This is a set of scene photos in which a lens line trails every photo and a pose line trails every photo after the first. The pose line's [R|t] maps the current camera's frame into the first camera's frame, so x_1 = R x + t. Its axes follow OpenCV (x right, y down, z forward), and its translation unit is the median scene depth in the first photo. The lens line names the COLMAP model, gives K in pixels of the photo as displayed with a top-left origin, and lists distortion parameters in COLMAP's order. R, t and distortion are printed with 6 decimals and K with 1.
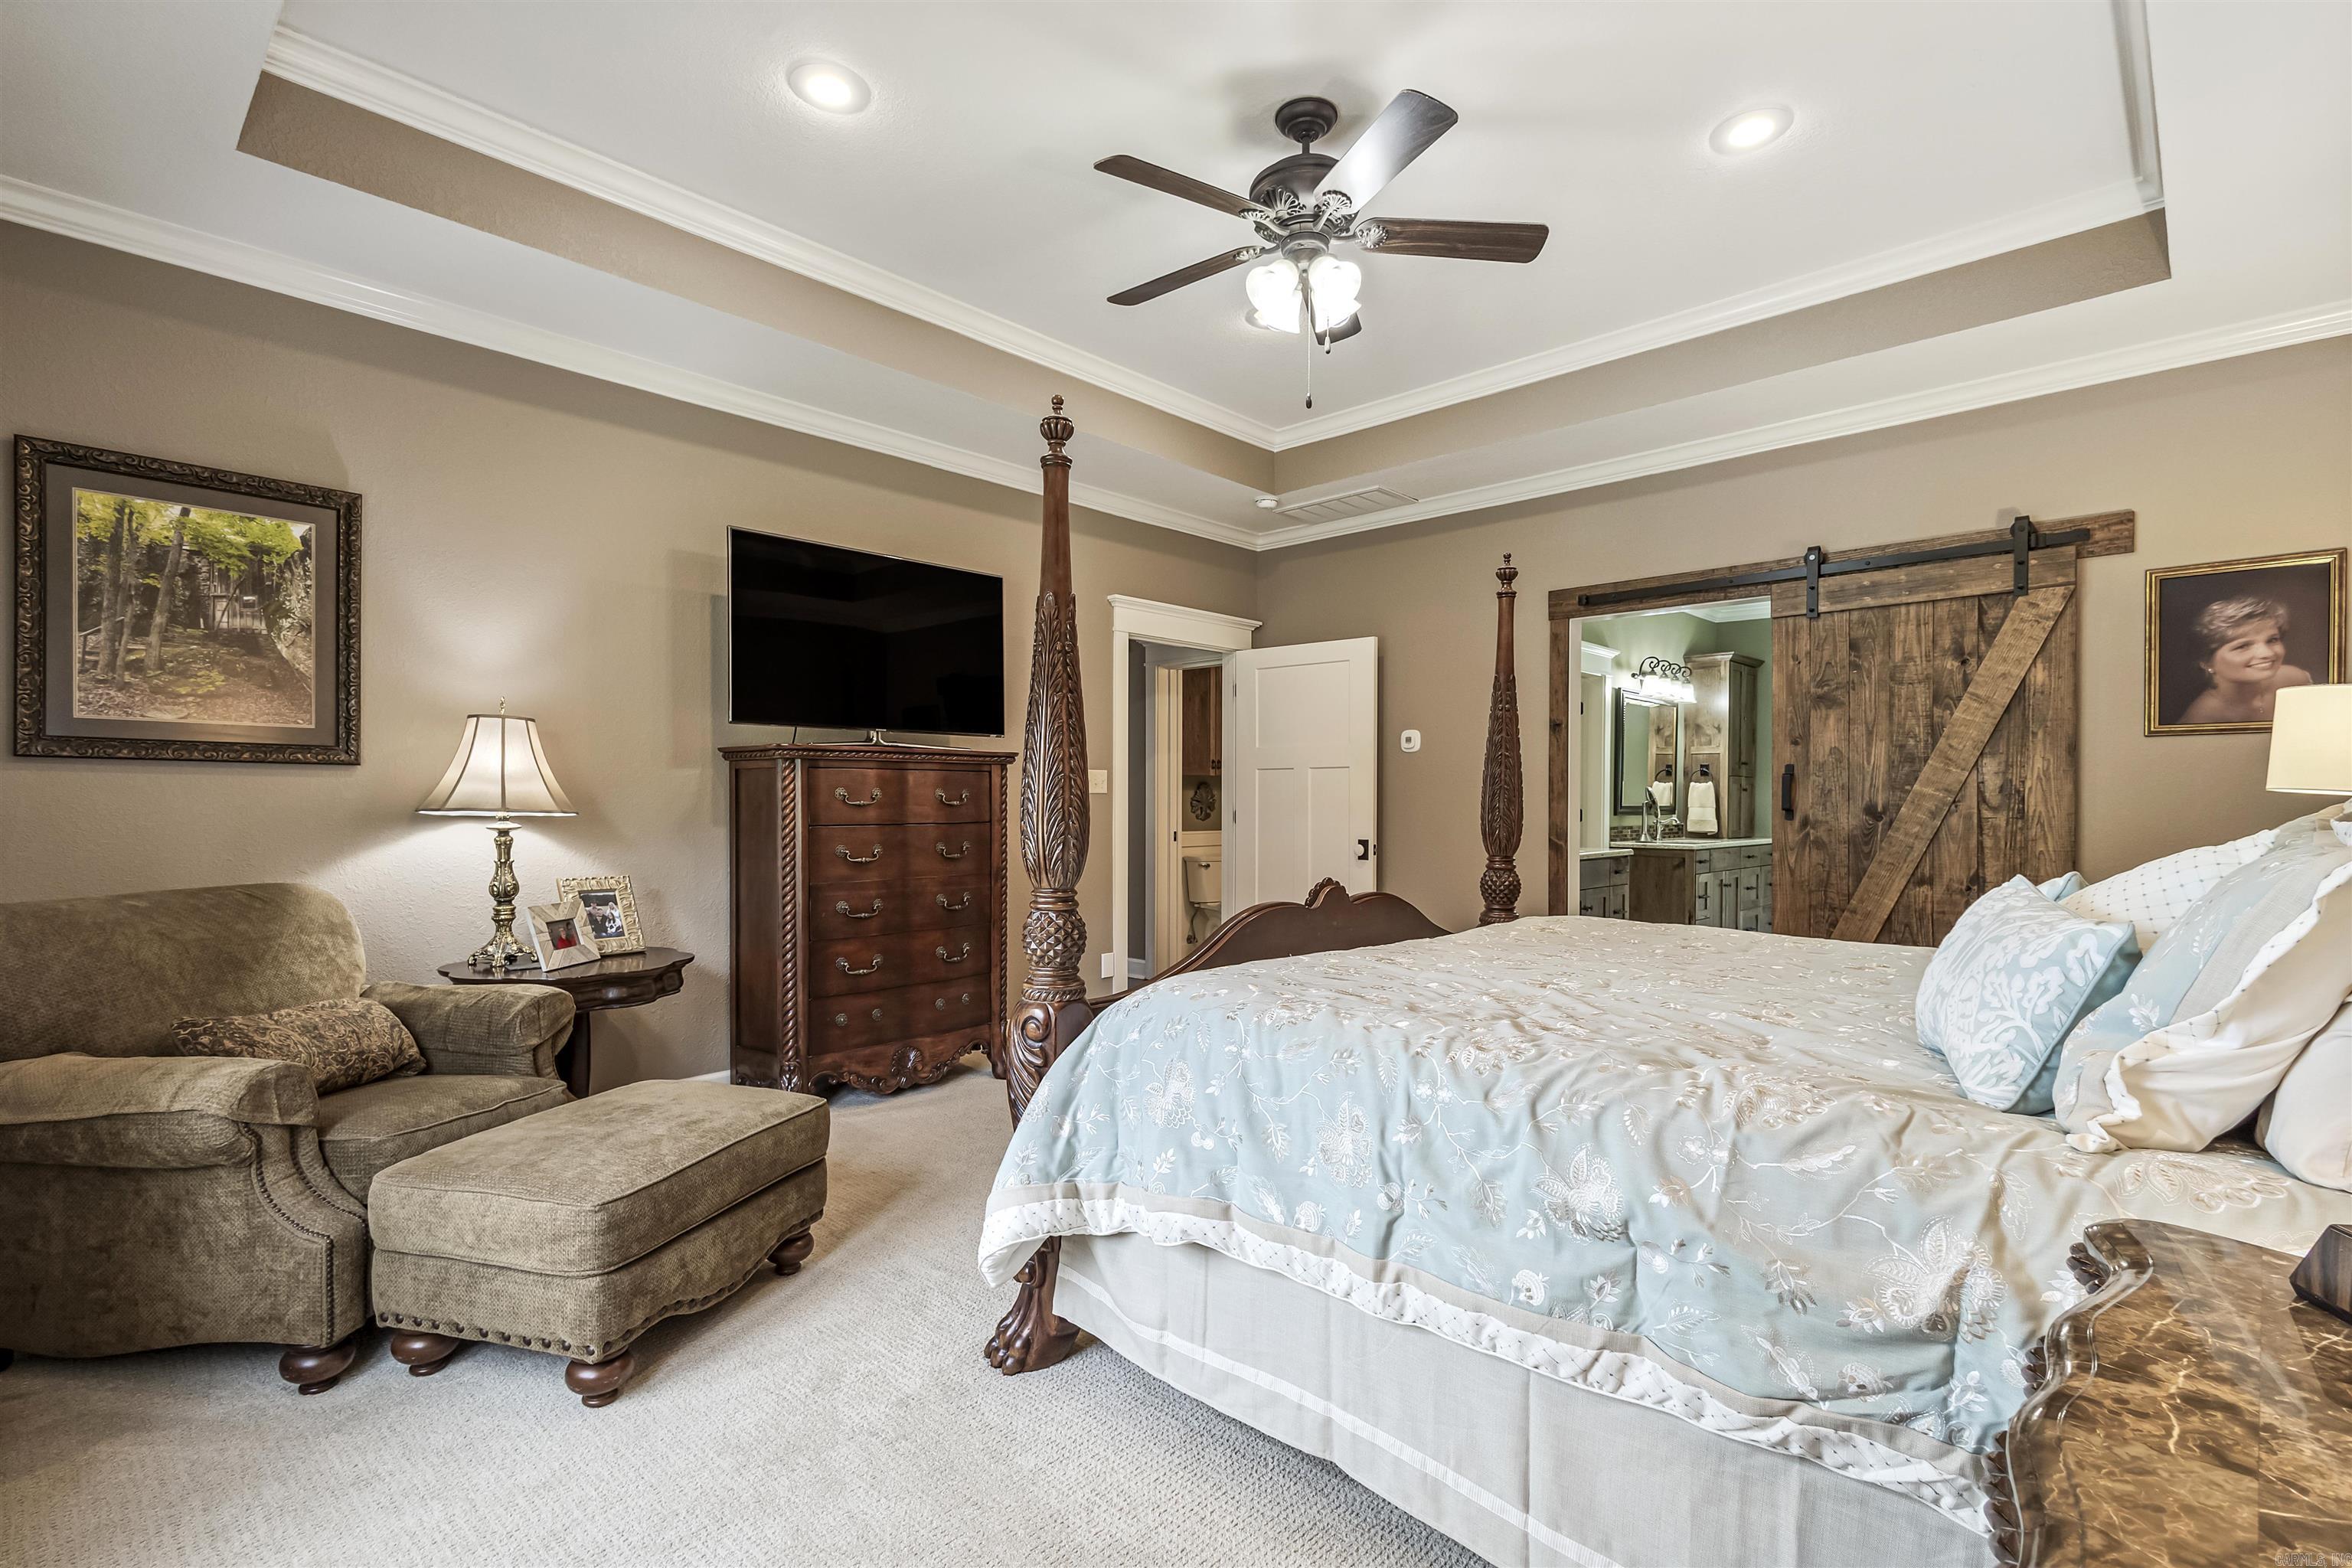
lens RADIAL K [[1089.0, 0, 1183.8], [0, 1089.0, 795.3], [0, 0, 1]] dist [0.011976, -0.001306]
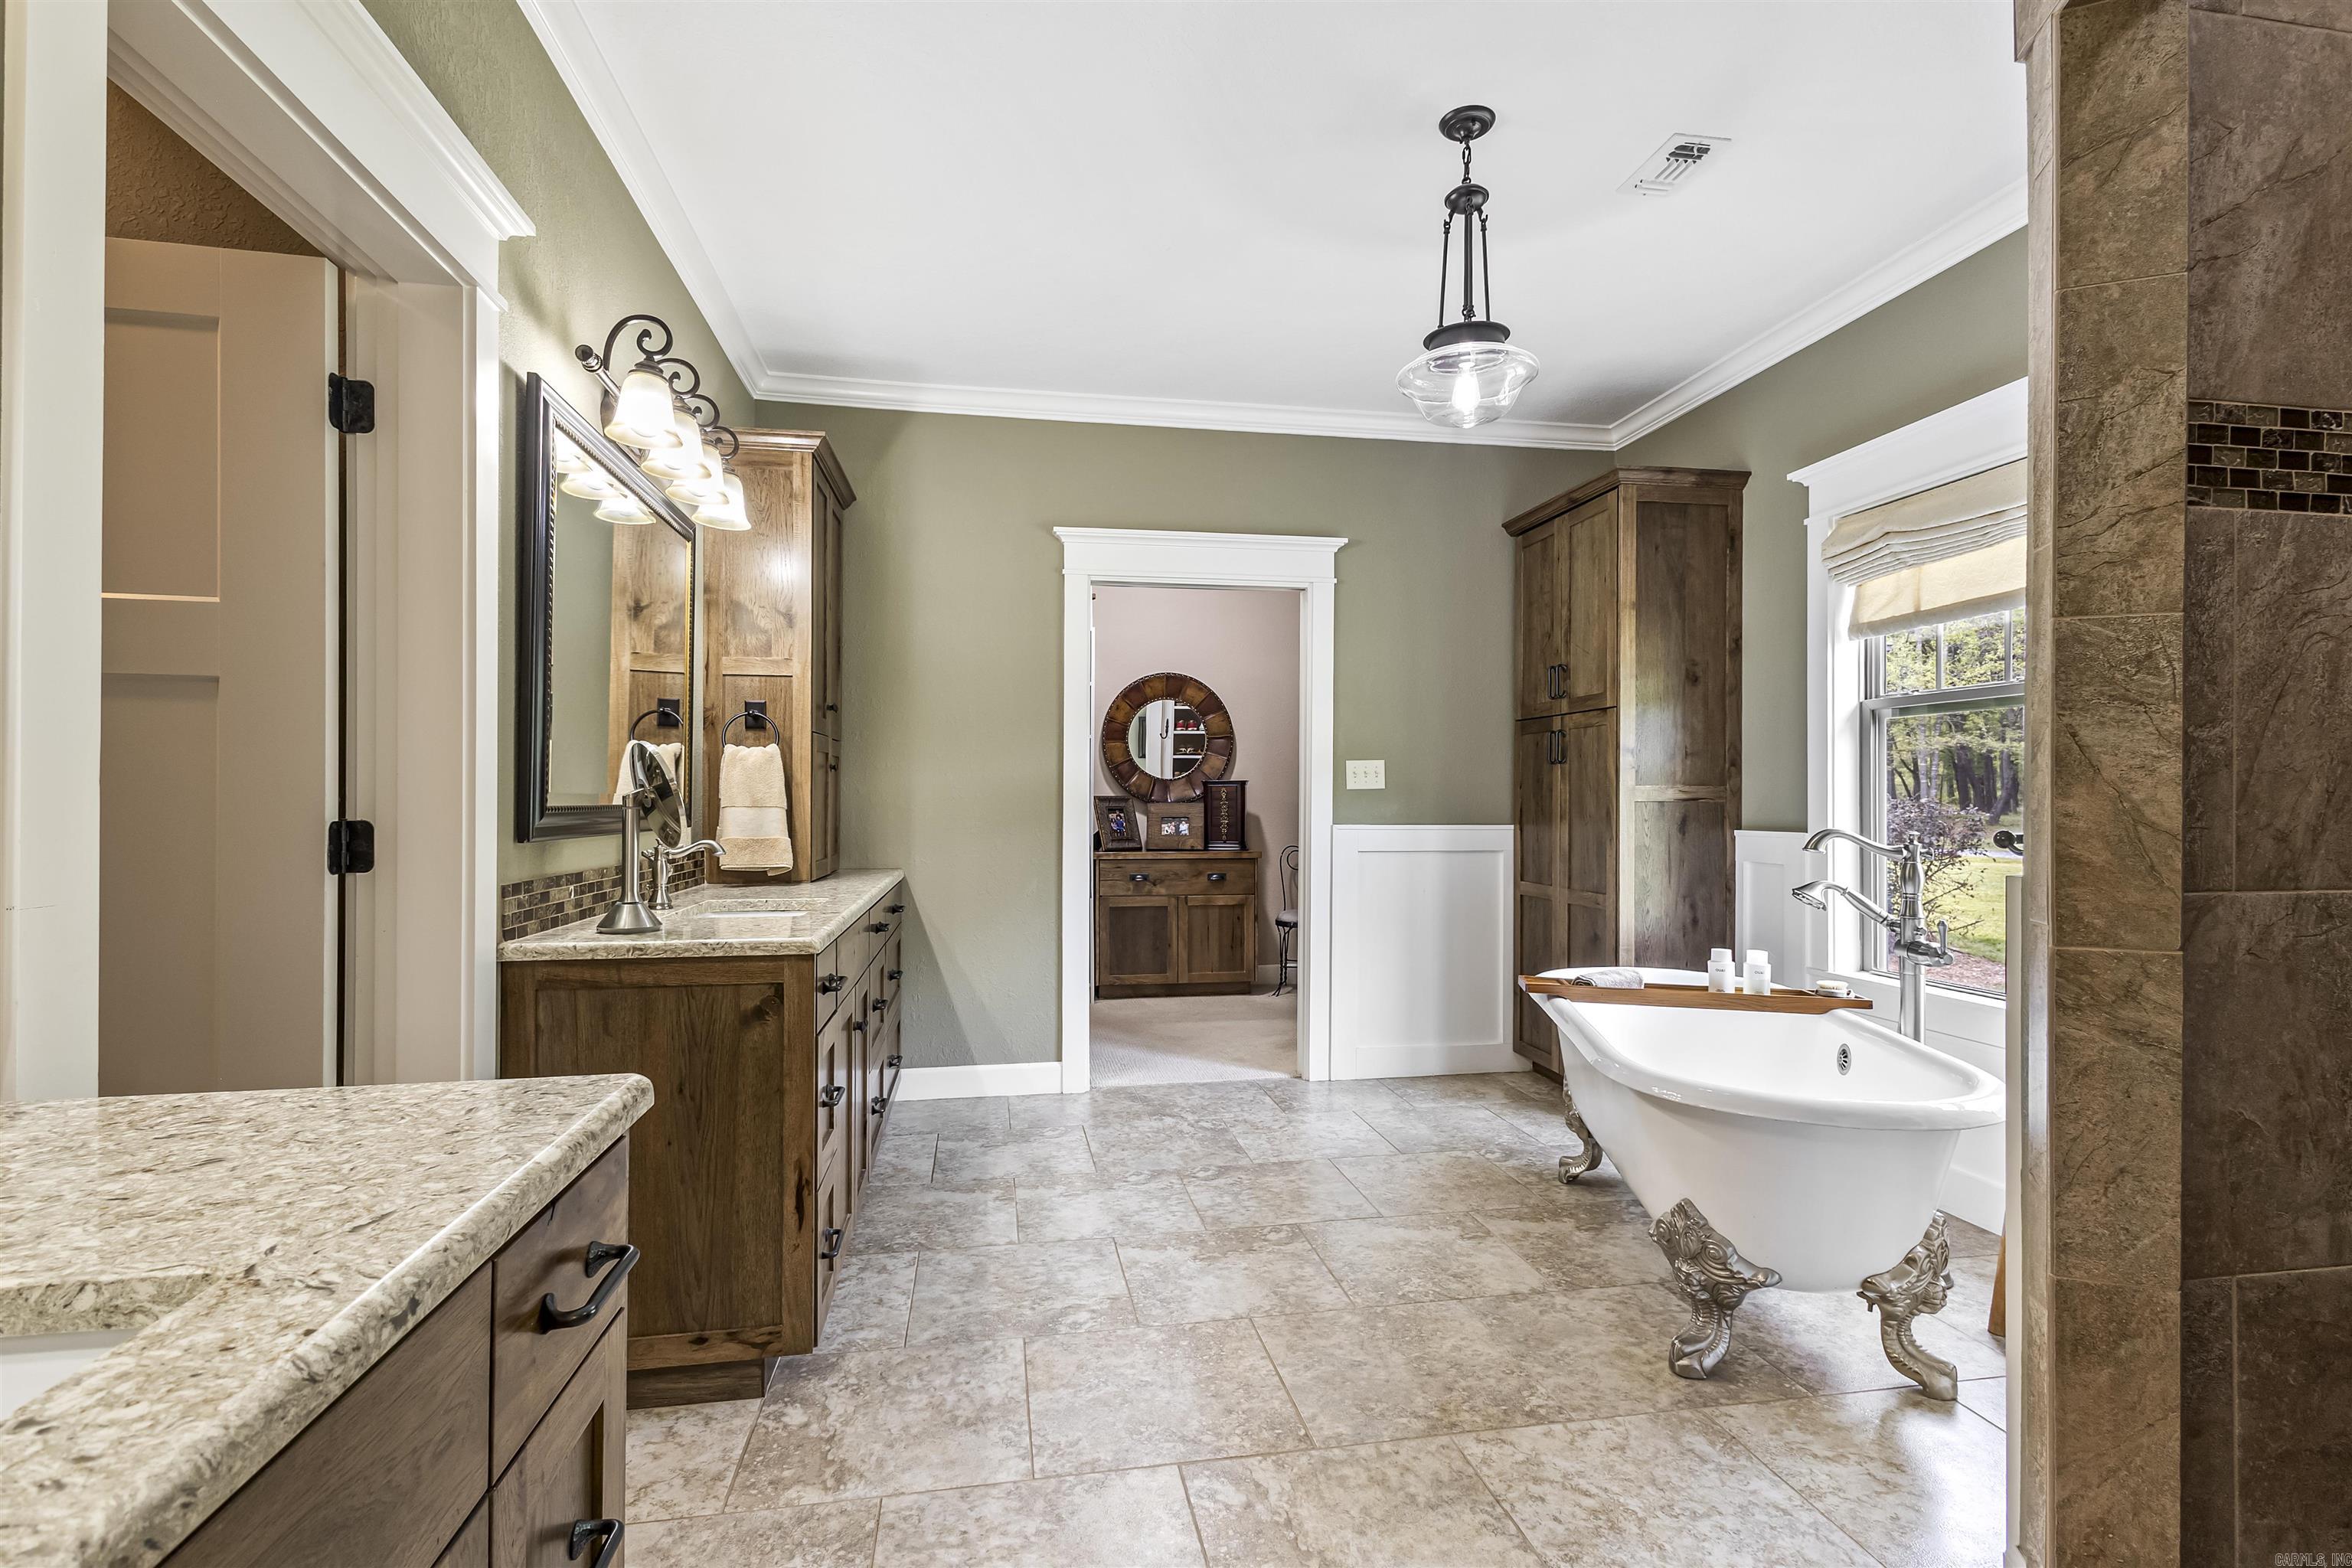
lens RADIAL K [[1089.0, 0, 1186.9], [0, 1089.0, 791.8], [0, 0, 1]] dist [0.011976, -0.001306]
pose [[0.595686, -0.001186, 0.803217, 0.246621], [0.001340, 0.999999, 0.000484, 0.005439], [-0.803216, 0.000788, 0.595687, 0.630661]]
